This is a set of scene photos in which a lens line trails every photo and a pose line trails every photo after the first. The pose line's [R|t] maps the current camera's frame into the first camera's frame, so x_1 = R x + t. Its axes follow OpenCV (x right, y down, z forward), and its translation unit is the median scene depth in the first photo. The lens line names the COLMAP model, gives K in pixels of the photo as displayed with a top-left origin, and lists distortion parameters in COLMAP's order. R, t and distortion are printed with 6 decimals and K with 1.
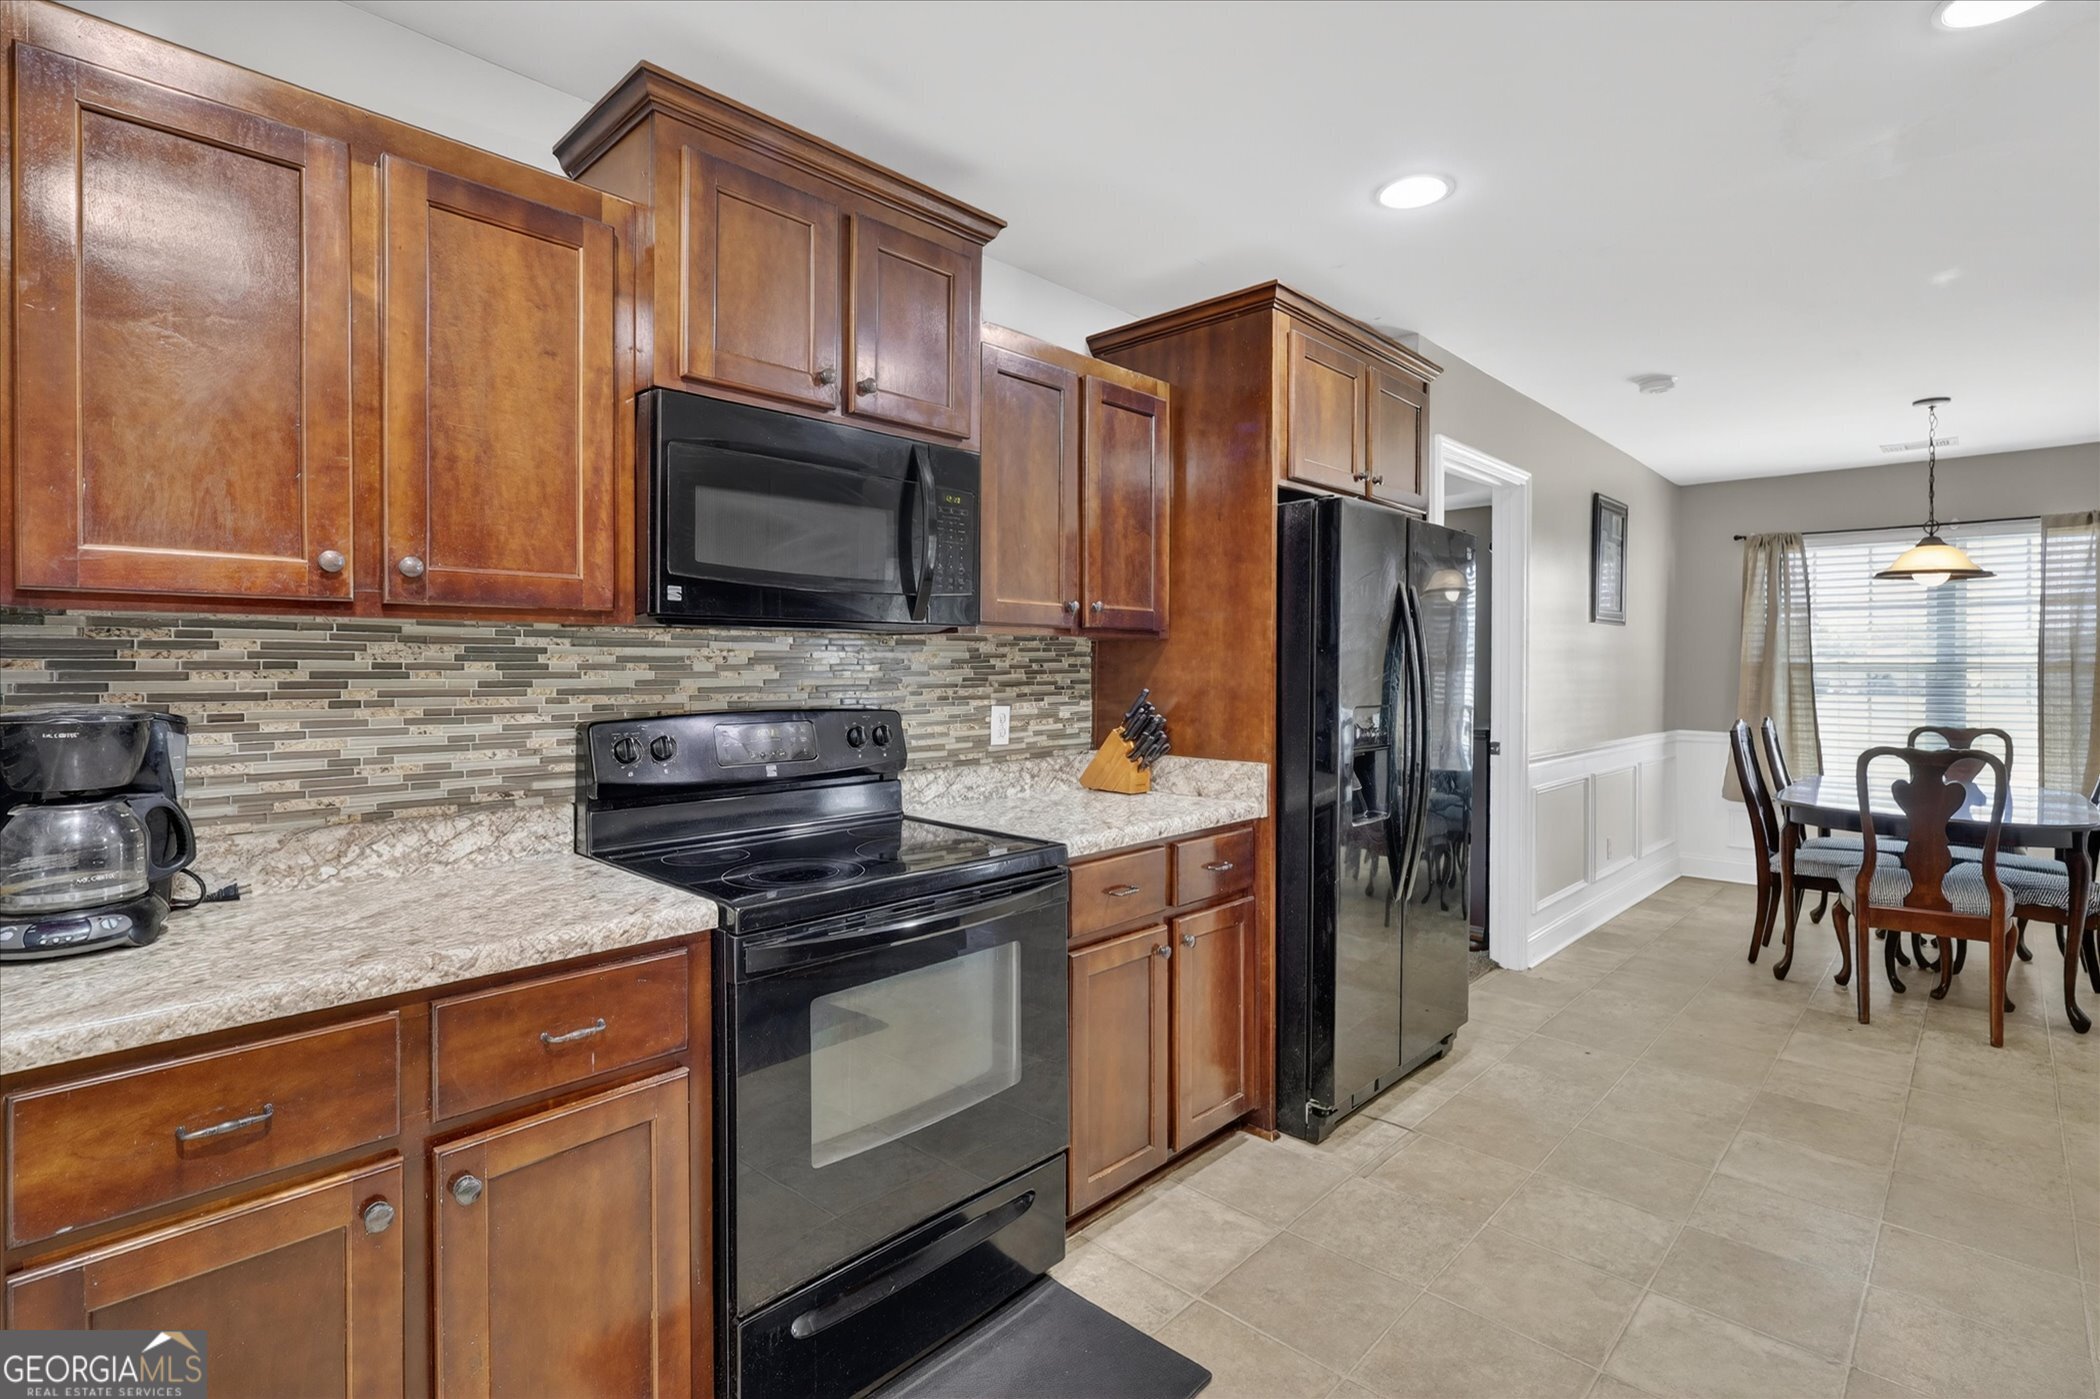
lens RADIAL K [[982.7, 0, 1068.5], [0, 982.7, 666.6], [0, 0, 1]] dist [-0.003367, 0.001109]
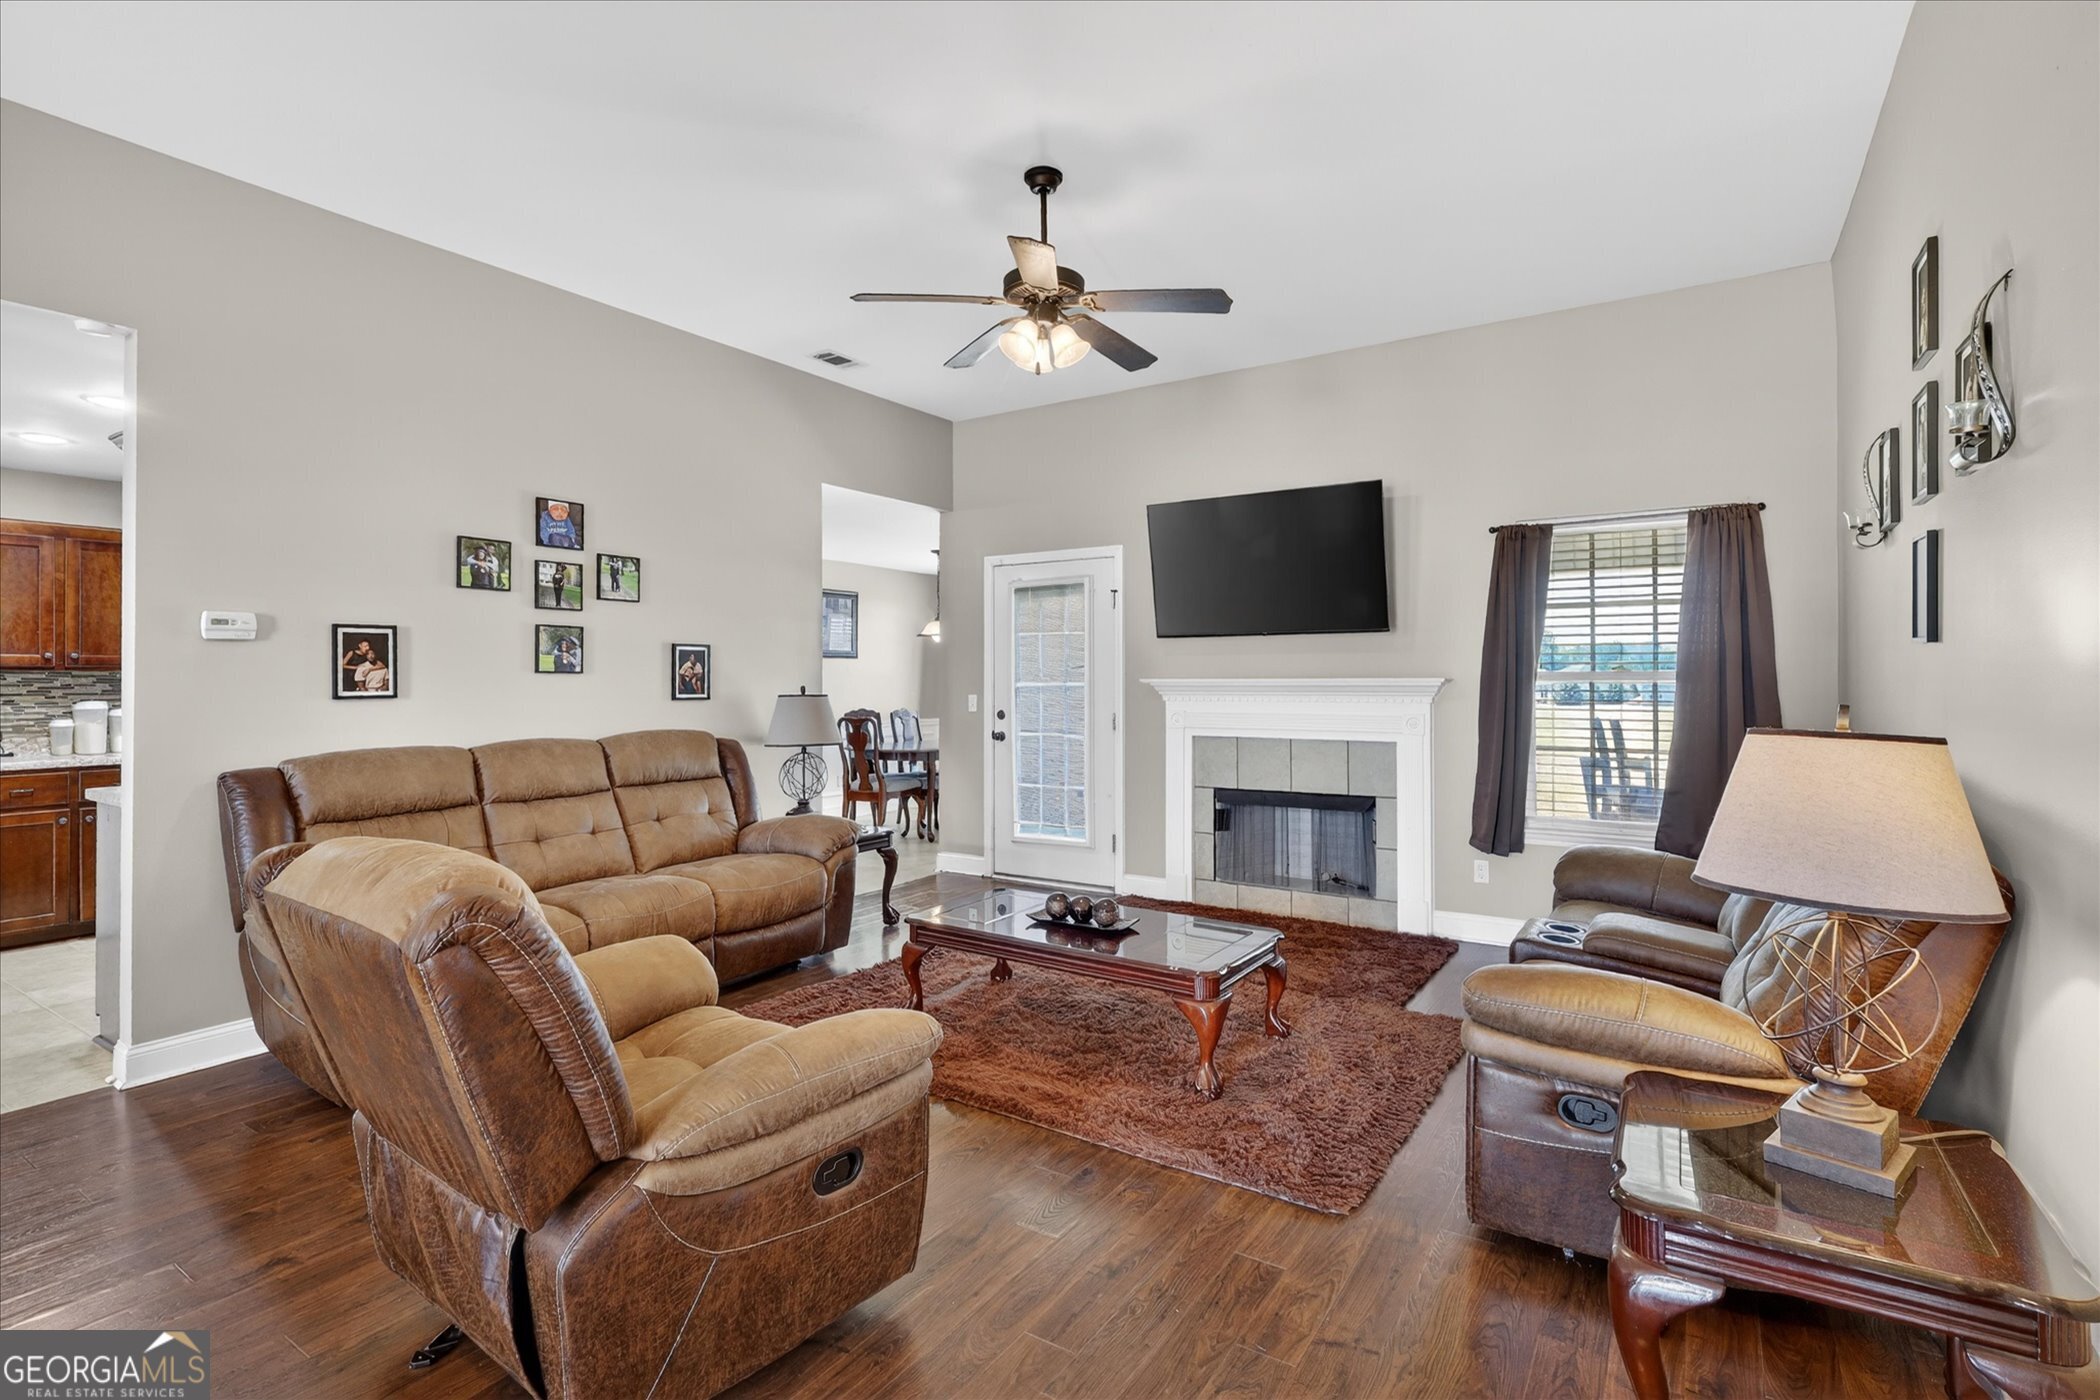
lens RADIAL K [[982.7, 0, 1038.4], [0, 982.7, 673.0], [0, 0, 1]] dist [-0.003367, 0.001109]
pose [[0.984771, -0.003477, 0.173821, 1.127624], [0.005141, 0.999945, -0.009122, 0.003396], [-0.173779, 0.009877, 0.984735, -1.626265]]
